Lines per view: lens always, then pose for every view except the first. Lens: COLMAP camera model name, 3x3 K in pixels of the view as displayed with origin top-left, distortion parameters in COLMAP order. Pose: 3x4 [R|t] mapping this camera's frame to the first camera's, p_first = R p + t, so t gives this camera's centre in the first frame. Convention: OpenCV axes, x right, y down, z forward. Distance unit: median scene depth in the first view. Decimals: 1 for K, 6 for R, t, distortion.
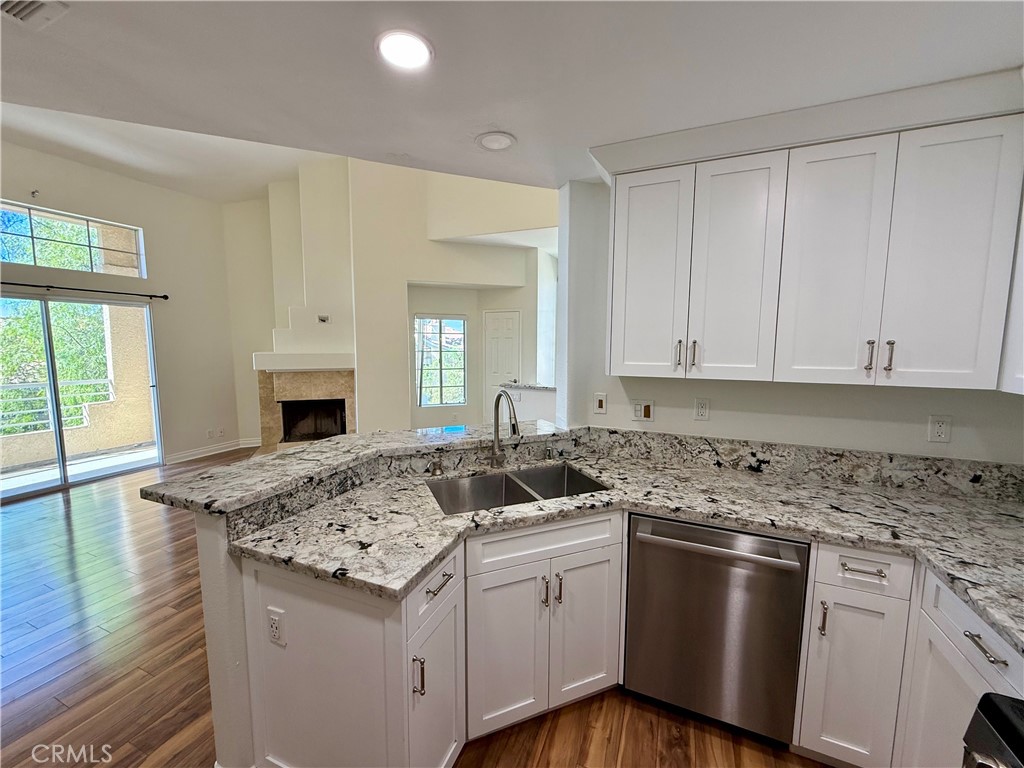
lens RADIAL K [[406.4, 0, 508.0], [0, 406.4, 383.3], [0, 0, 1]] dist [-0.000568, 0.000306]
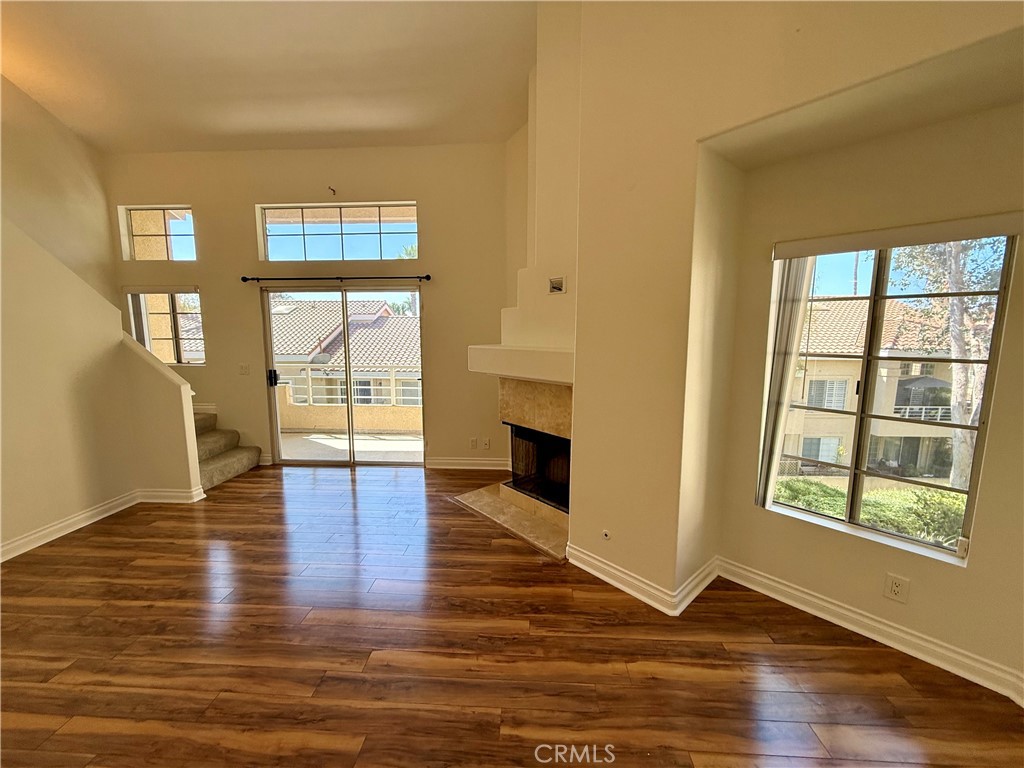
lens RADIAL K [[406.4, 0, 508.0], [0, 406.4, 383.3], [0, 0, 1]] dist [-0.000568, 0.000306]
pose [[0.337207, 0.119345, -0.933835, 0.092897], [-0.089500, 0.991503, 0.094396, -0.228388], [0.937167, 0.051747, 0.345023, 2.309198]]
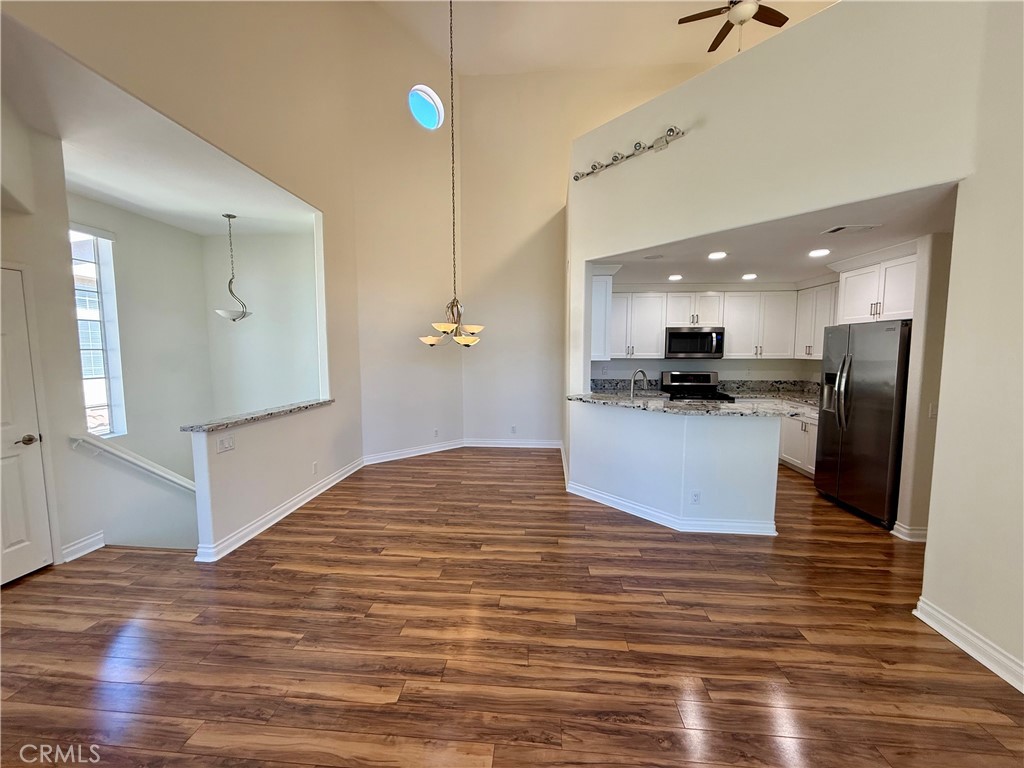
lens RADIAL K [[406.4, 0, 508.0], [0, 406.4, 383.3], [0, 0, 1]] dist [-0.000568, 0.000306]
pose [[-0.309316, -0.087988, 0.946880, -1.825364], [0.094181, 0.987981, 0.122573, -0.236971], [-0.946284, 0.127092, -0.297311, 2.320303]]
